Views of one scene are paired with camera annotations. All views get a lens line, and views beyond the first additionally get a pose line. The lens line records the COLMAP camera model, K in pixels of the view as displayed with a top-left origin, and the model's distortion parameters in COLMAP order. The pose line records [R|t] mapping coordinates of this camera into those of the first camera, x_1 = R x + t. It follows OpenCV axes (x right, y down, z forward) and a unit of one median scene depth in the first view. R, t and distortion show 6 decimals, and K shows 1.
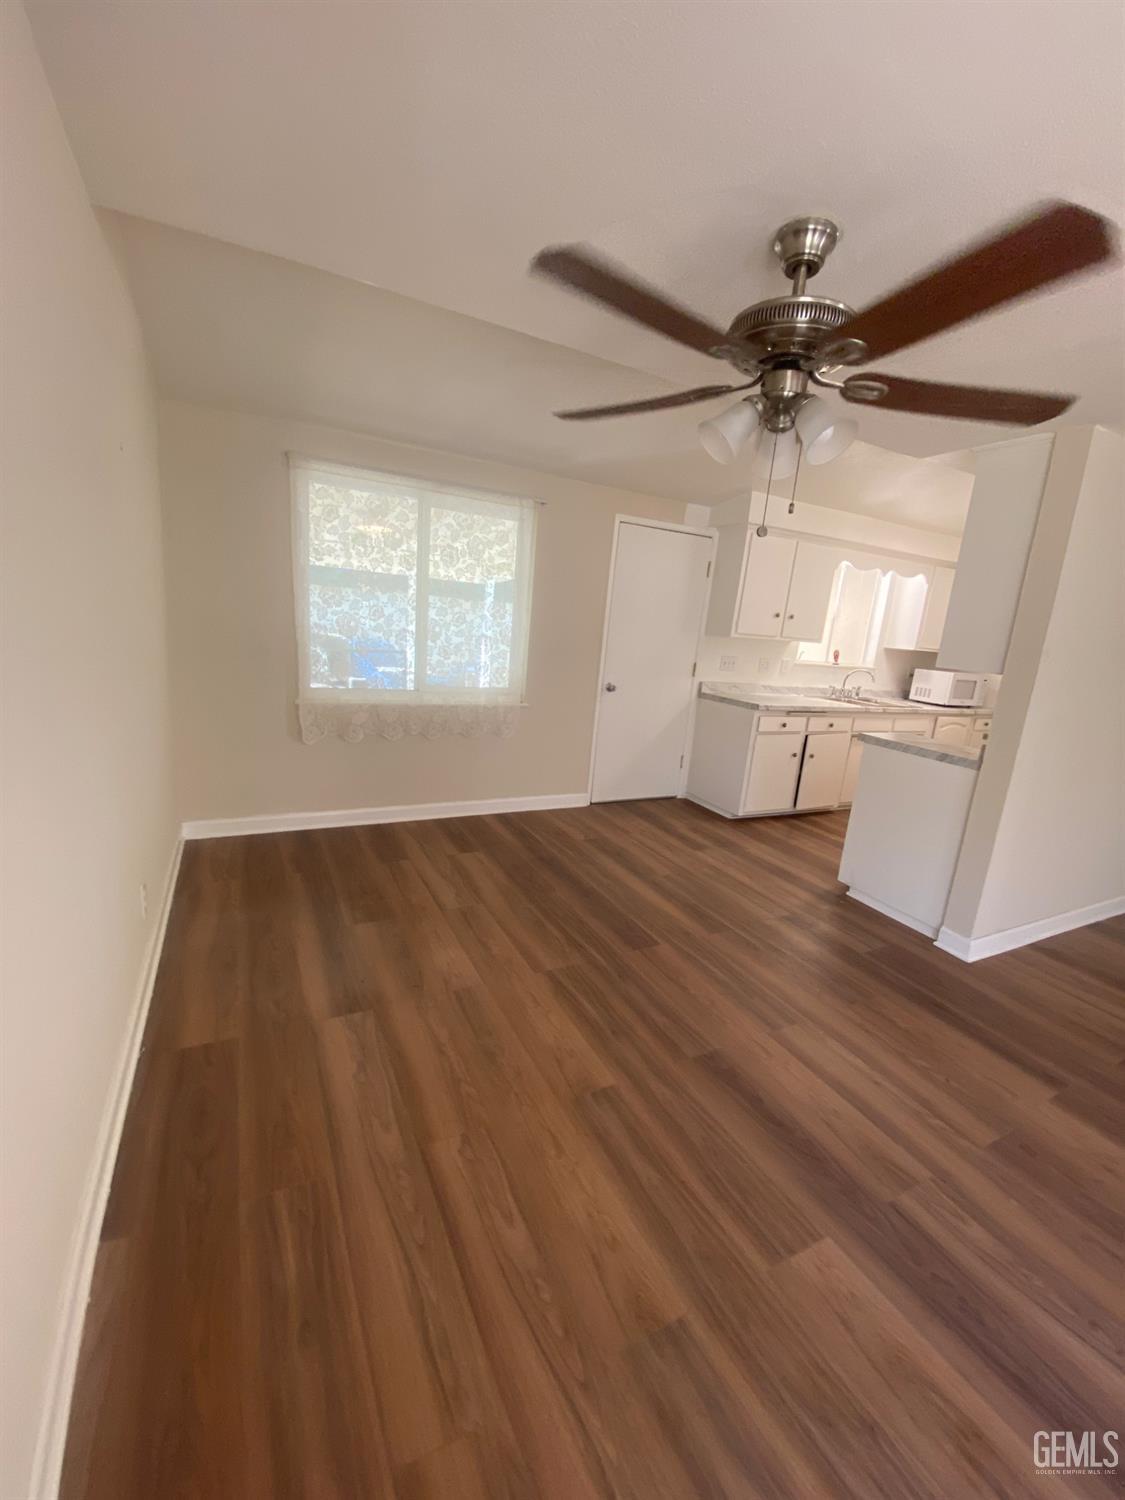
lens RADIAL K [[606.1, 0, 555.2], [0, 606.1, 748.2], [0, 0, 1]] dist [0.034680, -0.034630]
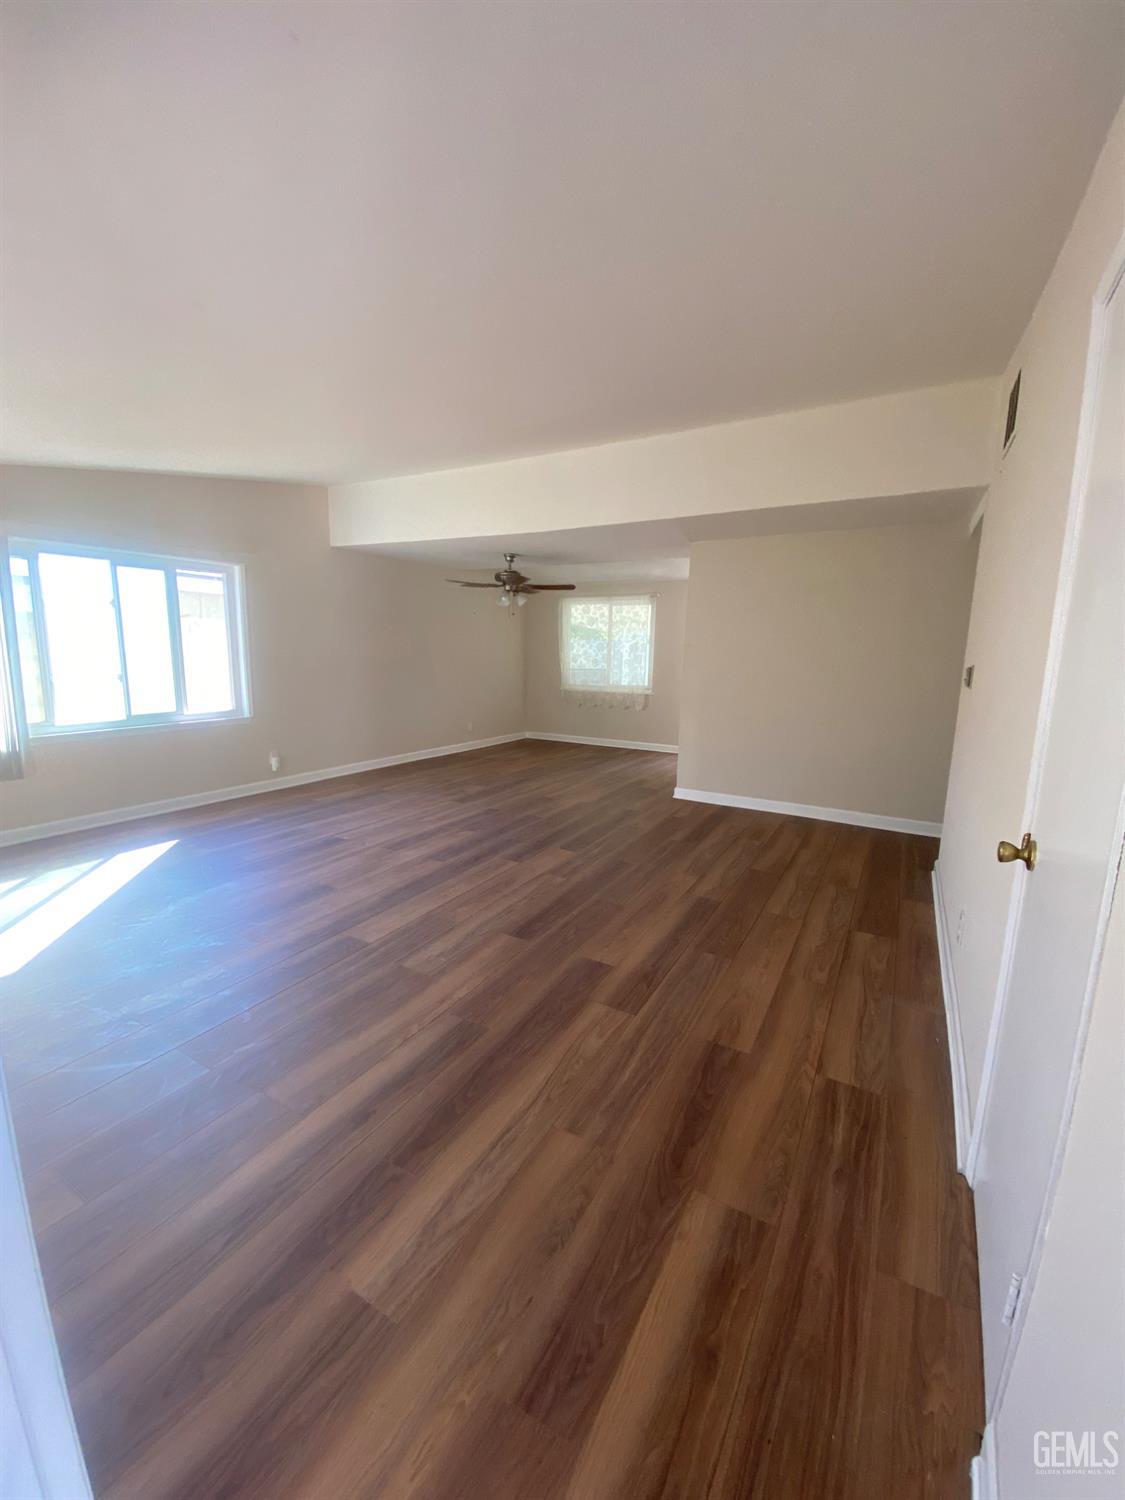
lens RADIAL K [[607.4, 0, 562.5], [0, 607.4, 750.0], [0, 0, 1]] dist [0.035192, -0.028581]
pose [[0.552038, 0.061981, -0.831512, 1.407510], [-0.150384, 0.988281, -0.026173, 0.196552], [0.820145, 0.139495, 0.554890, -0.297596]]
